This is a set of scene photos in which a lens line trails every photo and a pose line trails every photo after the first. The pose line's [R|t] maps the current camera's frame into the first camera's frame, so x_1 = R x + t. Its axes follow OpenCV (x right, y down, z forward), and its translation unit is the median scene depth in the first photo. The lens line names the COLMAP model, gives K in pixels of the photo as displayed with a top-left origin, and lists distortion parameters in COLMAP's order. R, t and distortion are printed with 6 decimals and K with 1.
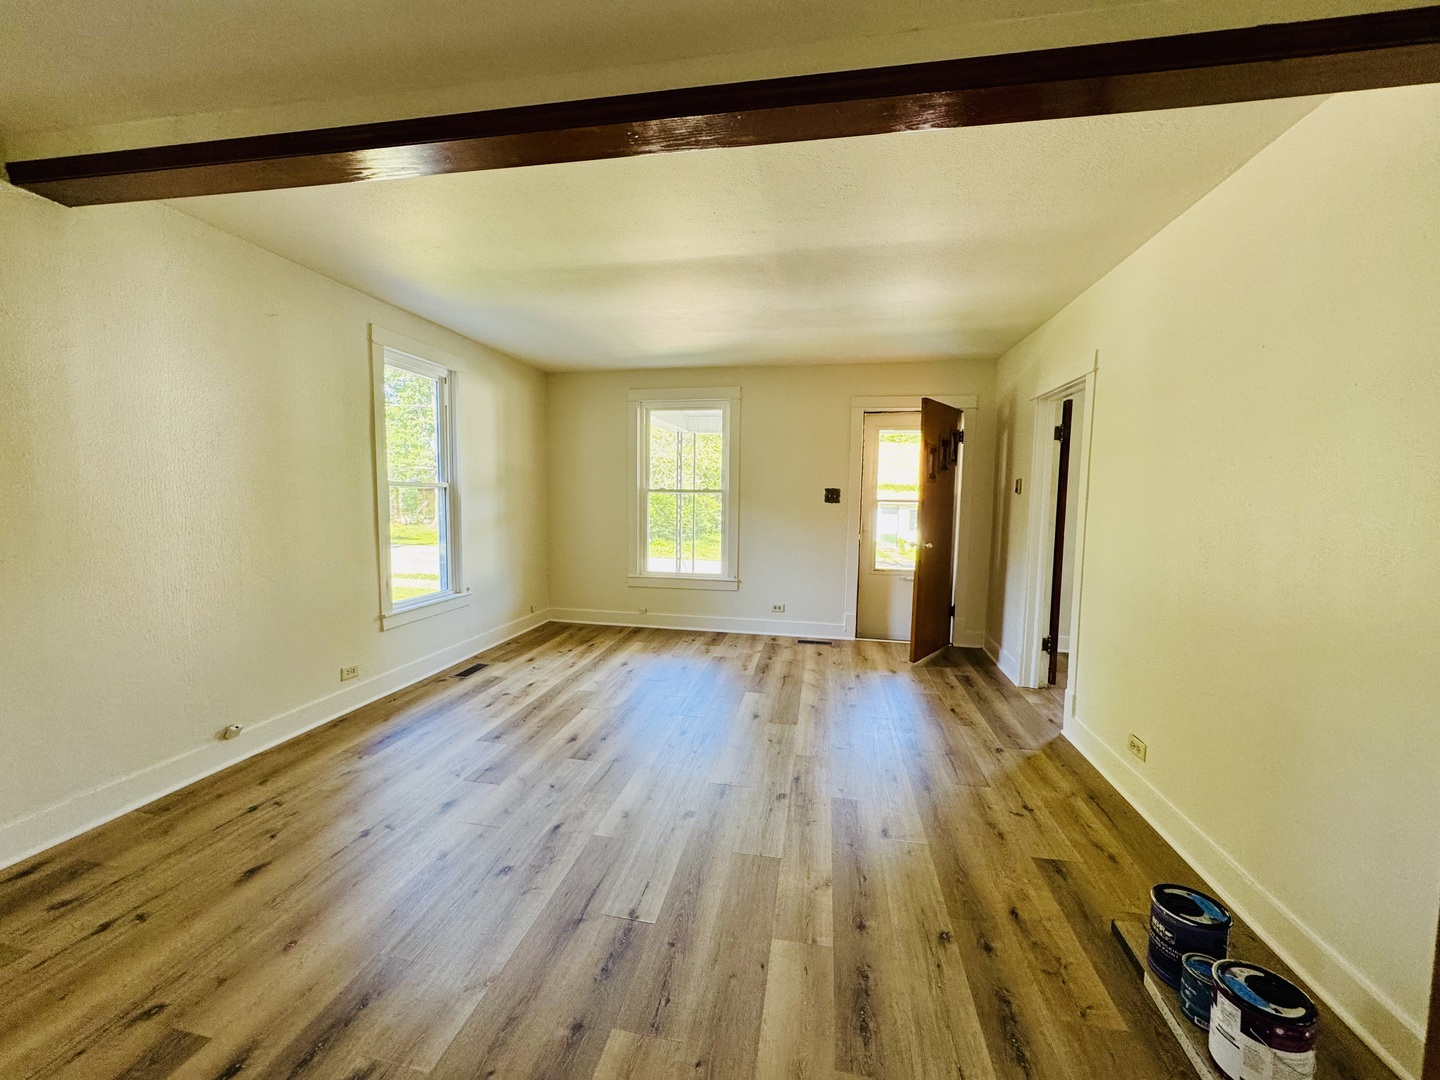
lens RADIAL K [[575.5, 0, 720.2], [0, 575.5, 530.2], [0, 0, 1]] dist [0.002931, 0.000330]
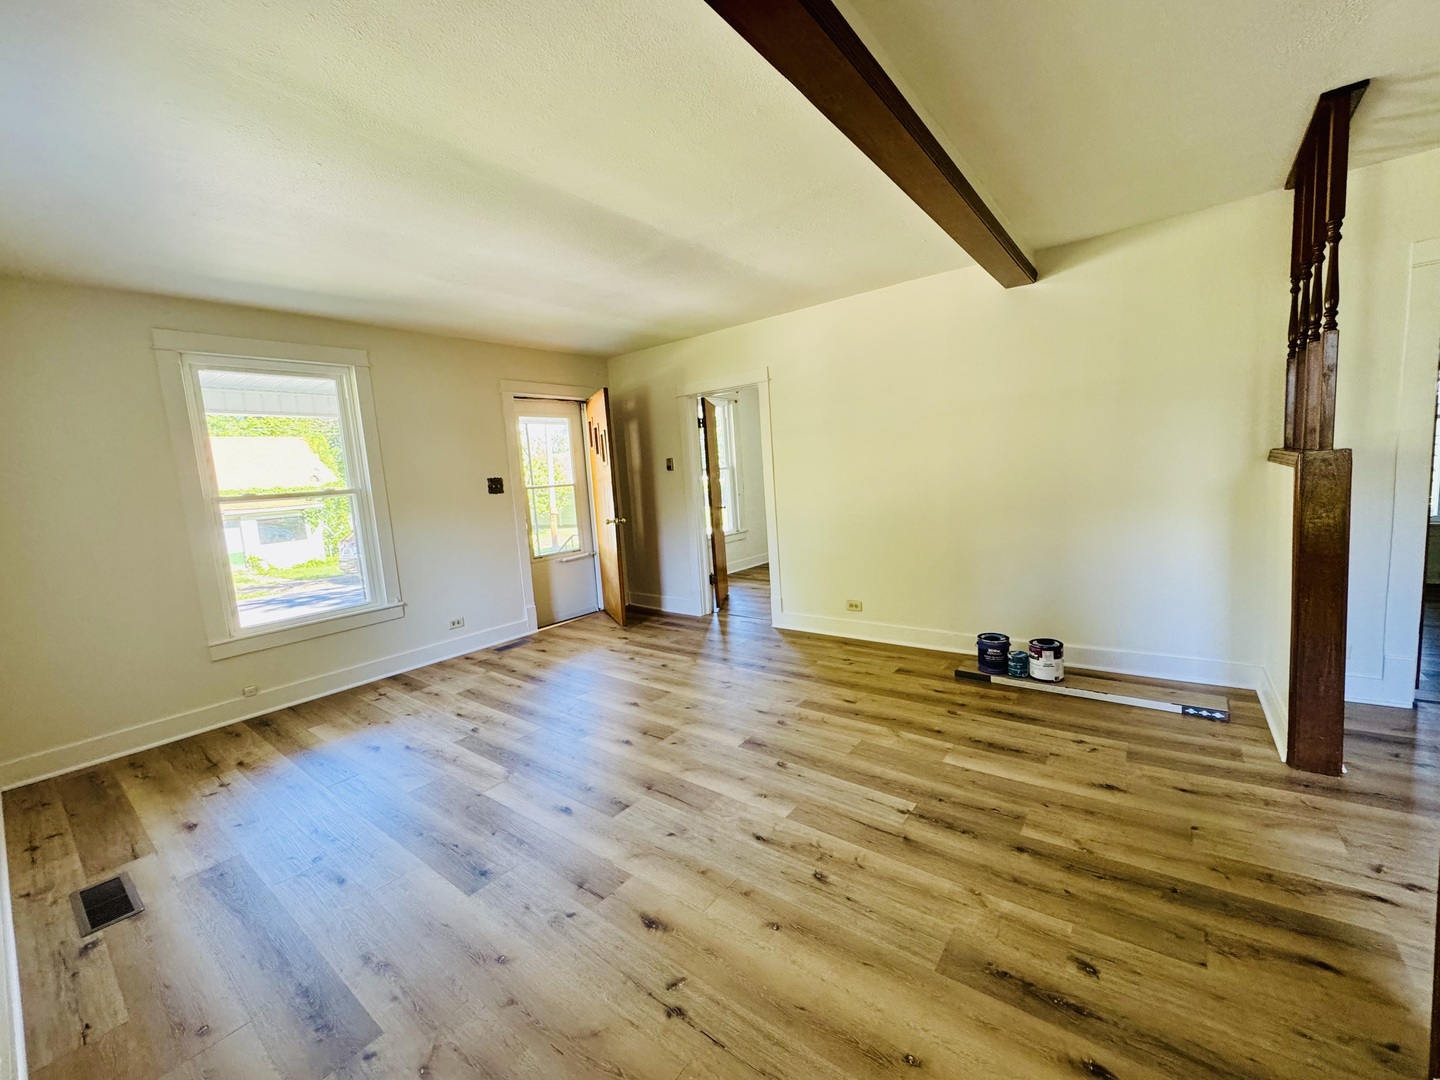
lens RADIAL K [[575.5, 0, 718.7], [0, 575.5, 531.9], [0, 0, 1]] dist [0.002931, 0.000330]
pose [[0.453230, -0.136385, 0.880898, -0.542835], [0.129784, 0.987792, 0.086160, -0.023958], [-0.881895, 0.075277, 0.465398, 0.310449]]
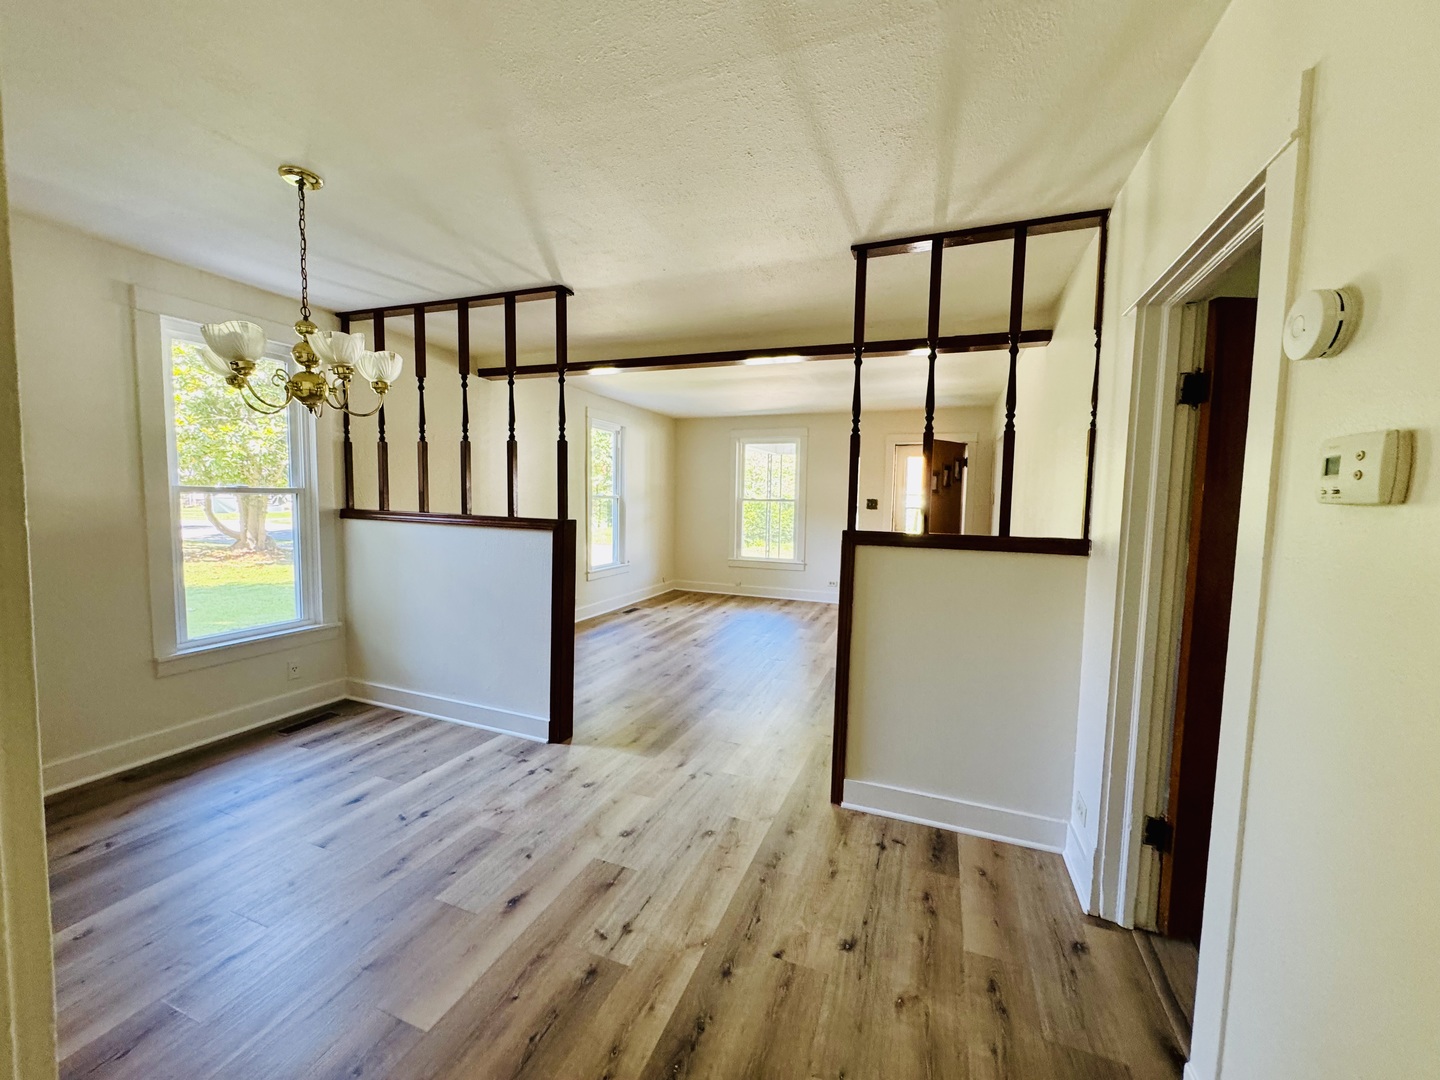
lens RADIAL K [[575.5, 0, 726.2], [0, 575.5, 538.8], [0, 0, 1]] dist [0.002931, 0.000330]
pose [[0.984903, 0.016130, -0.172355, 0.102691], [-0.015083, 0.999859, 0.007381, 0.022839], [0.172449, -0.004670, 0.985007, -0.523392]]
